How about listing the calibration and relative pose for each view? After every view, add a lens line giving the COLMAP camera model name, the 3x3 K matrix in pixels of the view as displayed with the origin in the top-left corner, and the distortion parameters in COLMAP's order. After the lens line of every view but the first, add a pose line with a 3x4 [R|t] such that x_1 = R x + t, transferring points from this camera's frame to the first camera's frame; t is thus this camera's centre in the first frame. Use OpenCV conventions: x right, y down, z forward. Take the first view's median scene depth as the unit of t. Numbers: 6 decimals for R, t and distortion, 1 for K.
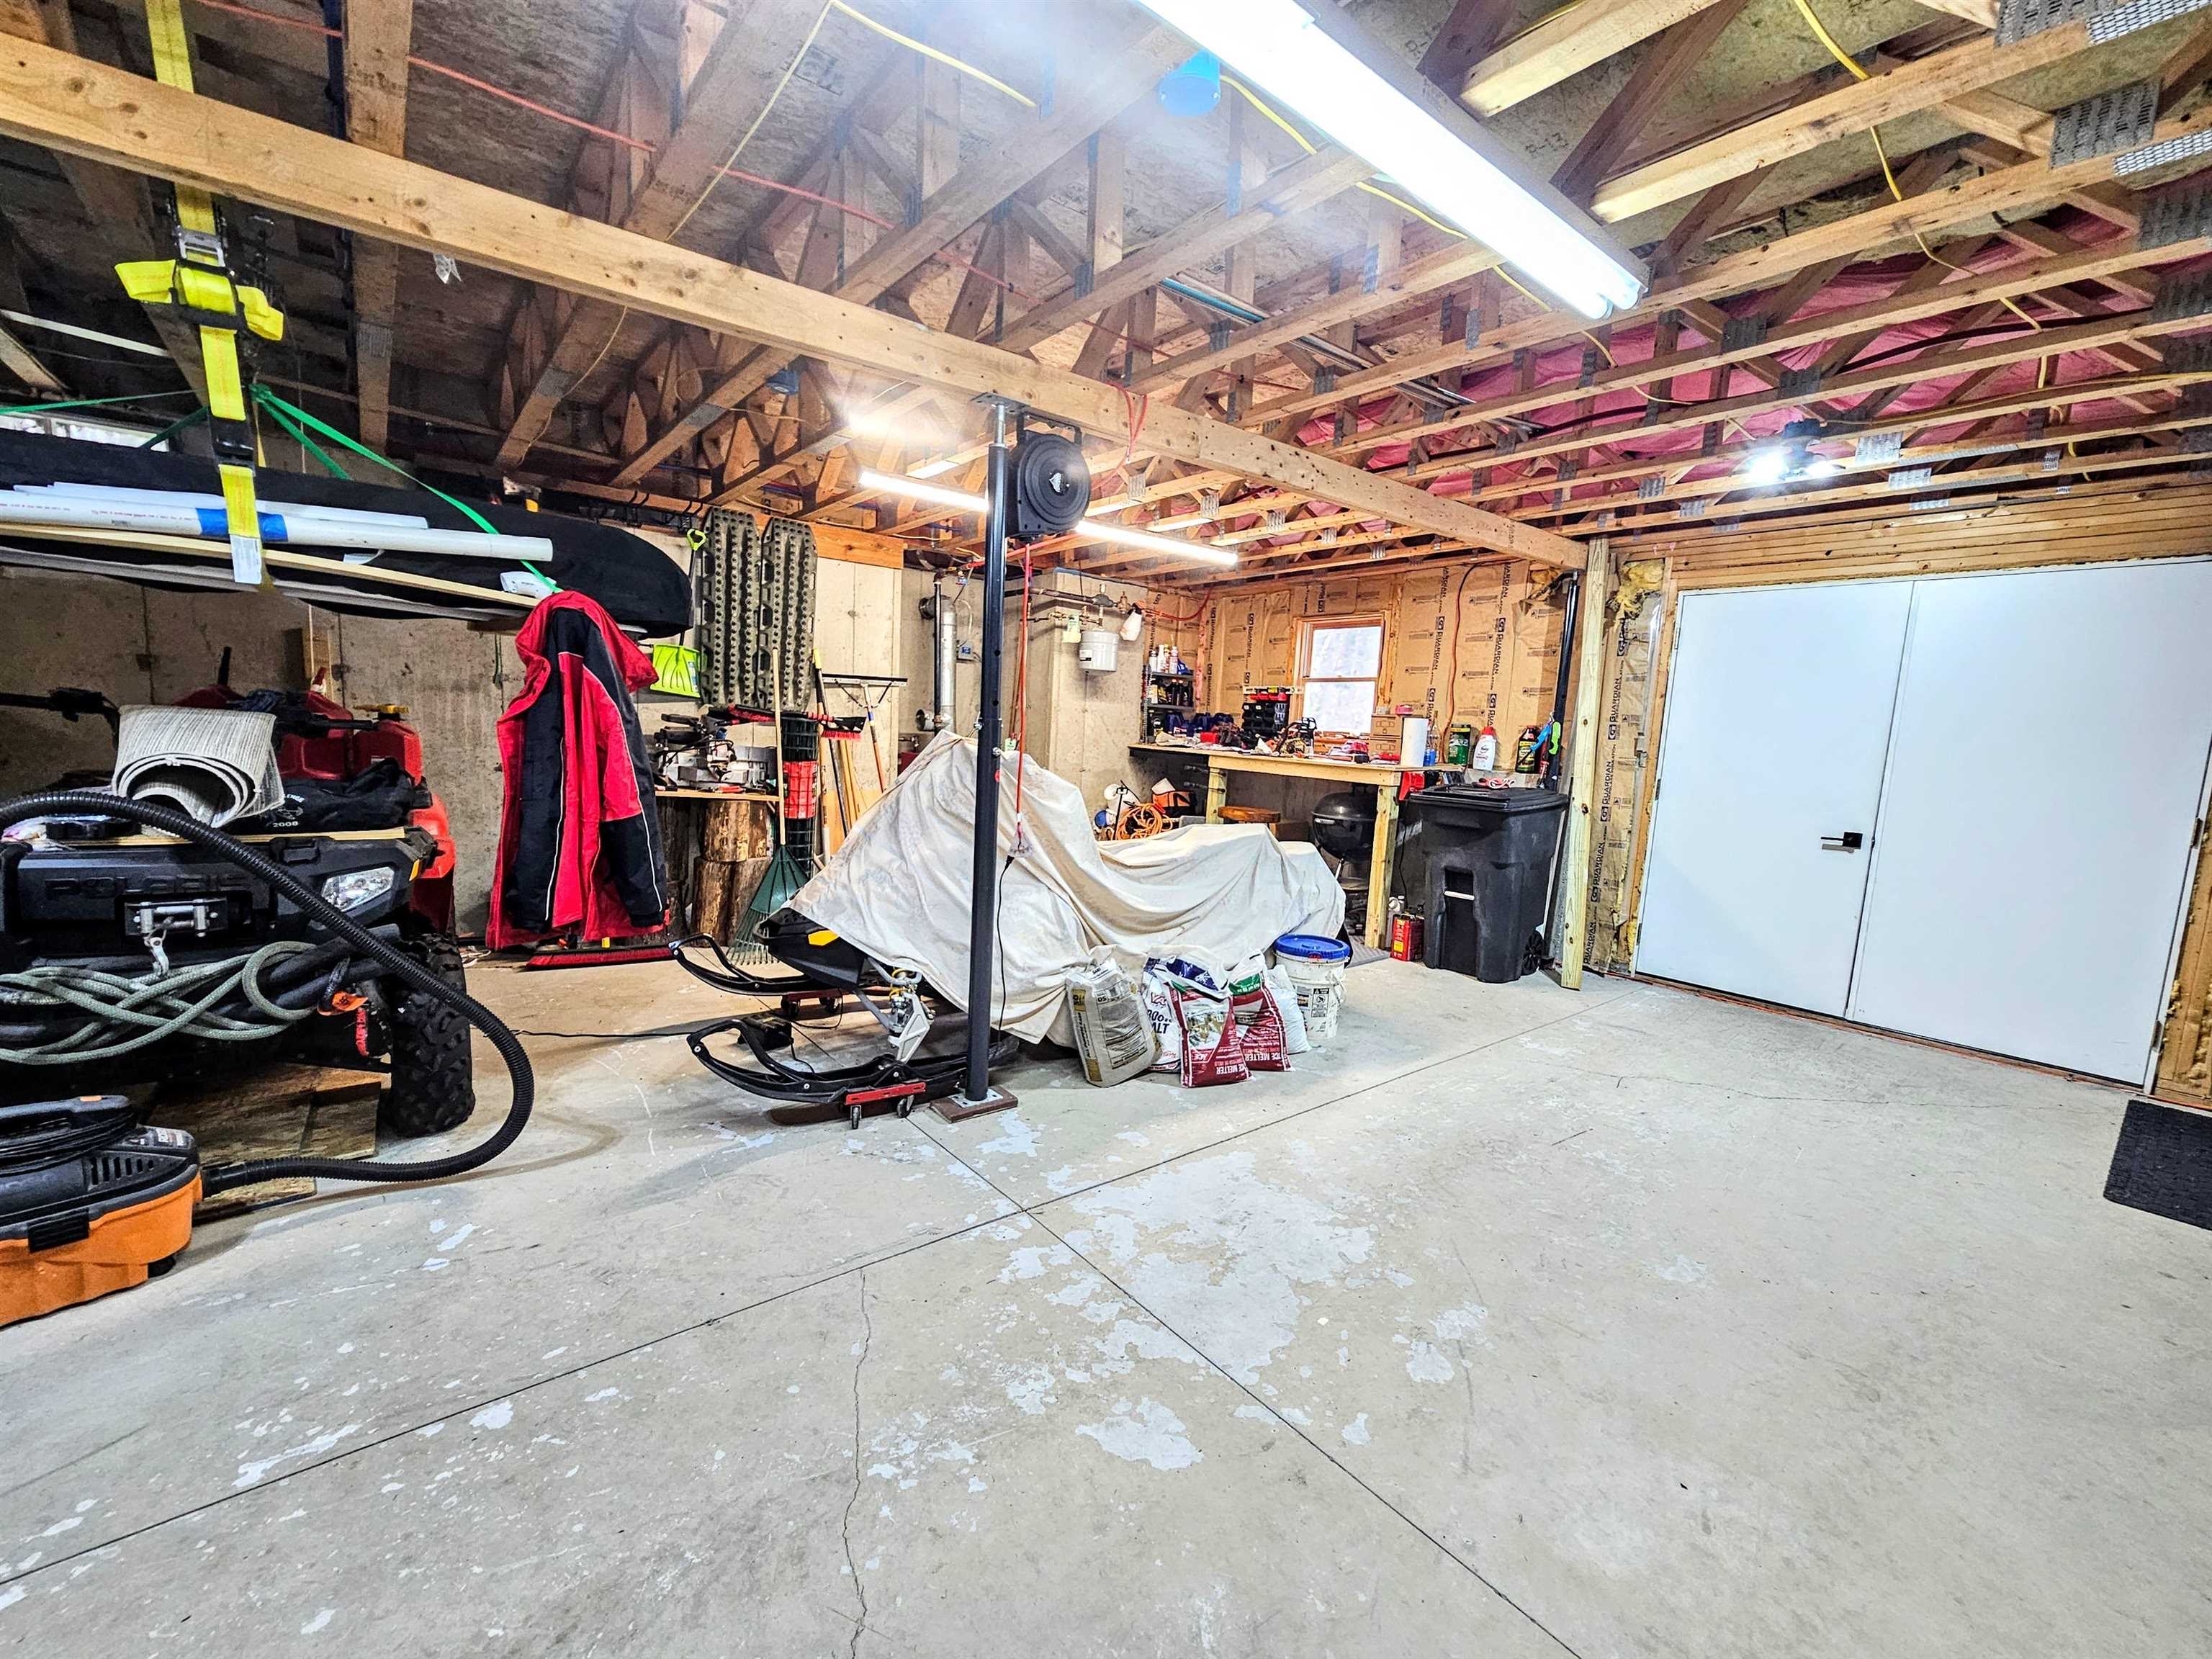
lens RADIAL K [[902.3, 0, 1099.4], [0, 902.3, 831.9], [0, 0, 1]] dist [0.003608, -0.002151]
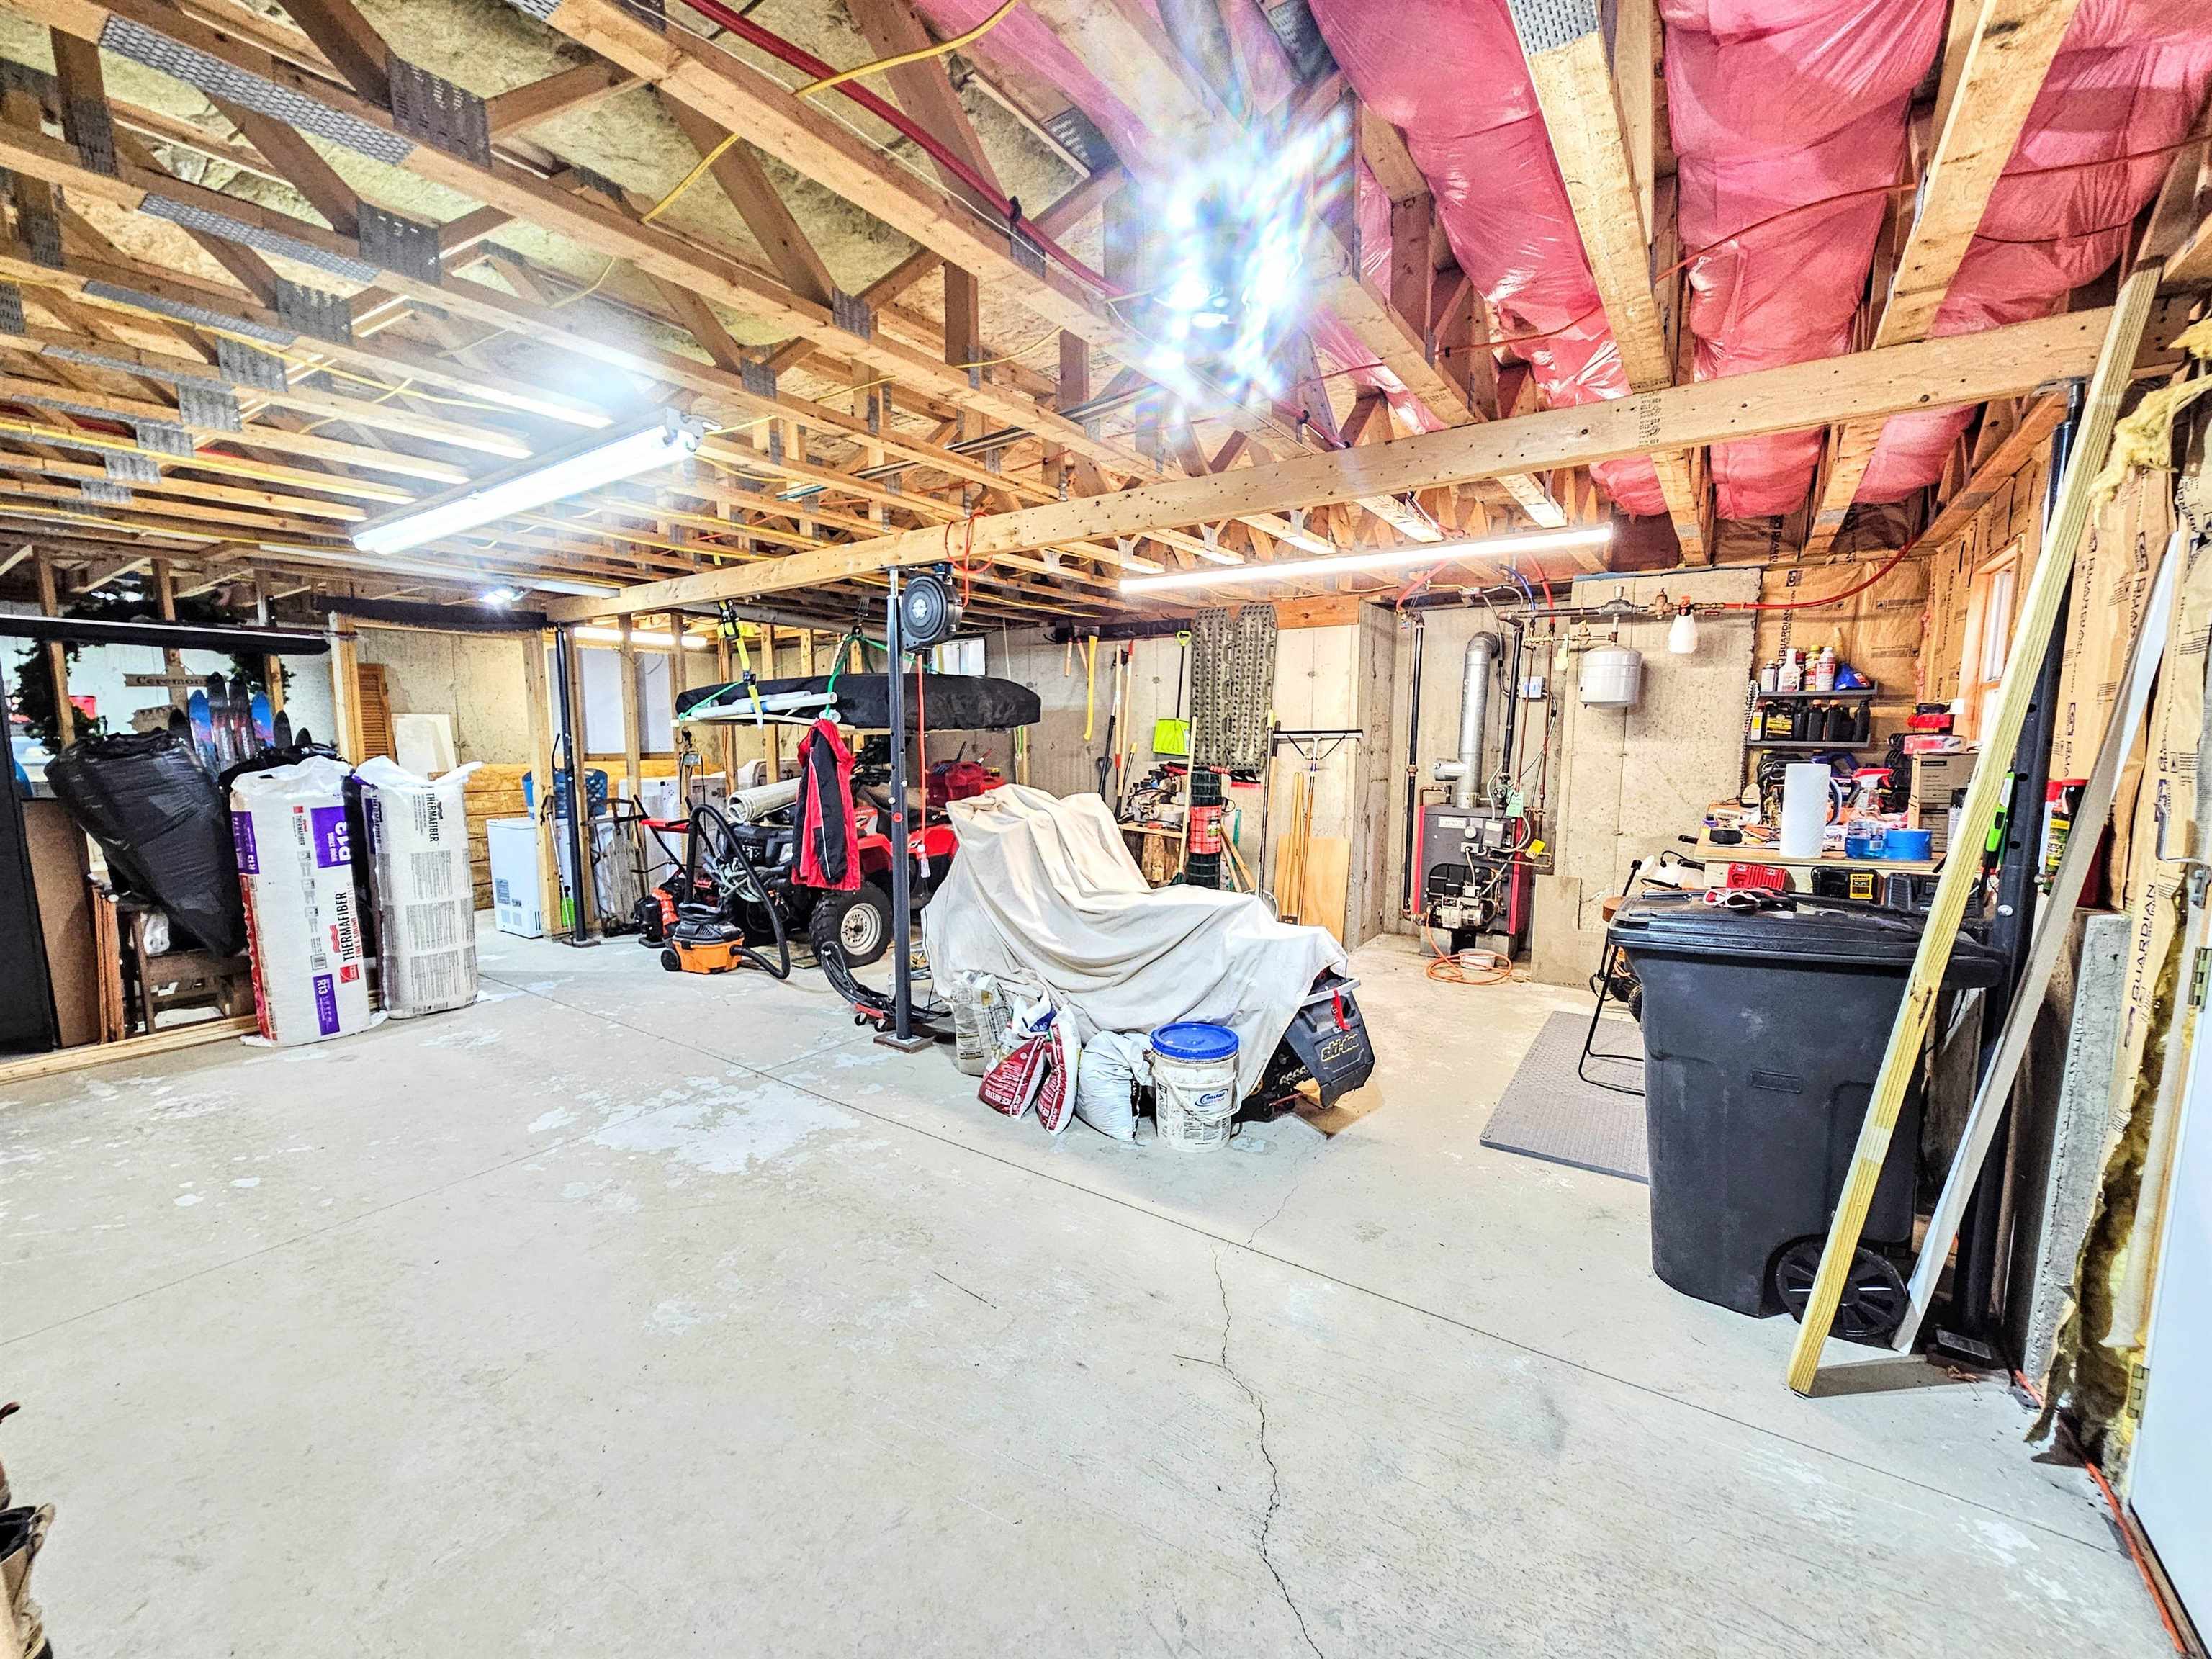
lens RADIAL K [[902.3, 0, 1101.6], [0, 902.3, 837.8], [0, 0, 1]] dist [0.003608, -0.002151]
pose [[0.286282, 0.063285, -0.956053, 1.409938], [-0.102481, 0.994115, 0.035117, -0.115349], [0.952649, 0.087924, 0.291082, 0.911348]]
